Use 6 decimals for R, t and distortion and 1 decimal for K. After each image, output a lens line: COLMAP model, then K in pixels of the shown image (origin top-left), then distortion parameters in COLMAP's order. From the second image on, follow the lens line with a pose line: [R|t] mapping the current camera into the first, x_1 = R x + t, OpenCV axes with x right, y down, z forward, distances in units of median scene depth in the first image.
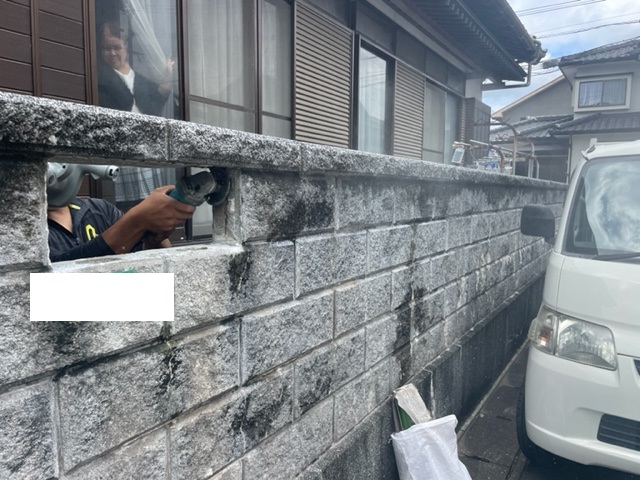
lens RADIAL K [[477.1, 0, 318.1], [0, 477.1, 243.7], [0, 0, 1]] dist [0.088595, -0.121571]
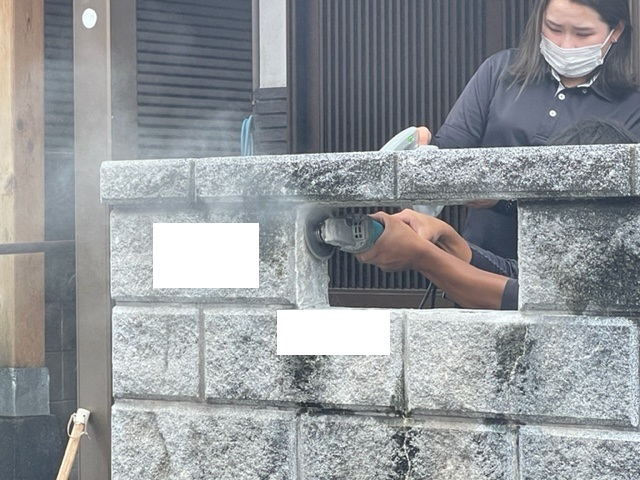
lens RADIAL K [[2194.7, 0, 320.0], [0, 2194.7, 240.0], [0, 0, 1]] dist [0.068593, -0.546285]
pose [[-0.090875, -0.000911, -0.995862, 3.418855], [-0.100713, 0.994881, 0.008280, -0.113078], [0.990757, 0.101049, -0.090502, 1.170584]]
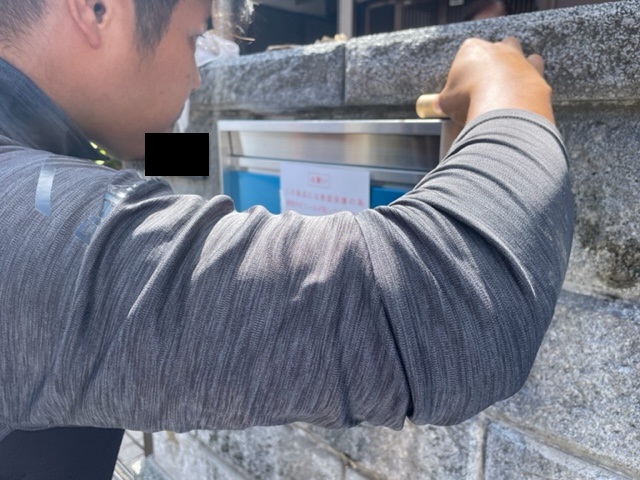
lens RADIAL K [[499.5, 0, 320.0], [0, 499.5, 240.0], [0, 0, 1]] dist [0.093663, -0.135529]
pose [[-0.213929, 0.204546, -0.955194, 0.396528], [-0.116813, 0.965458, 0.232906, -0.143785], [0.969840, 0.161404, -0.182646, 1.076693]]
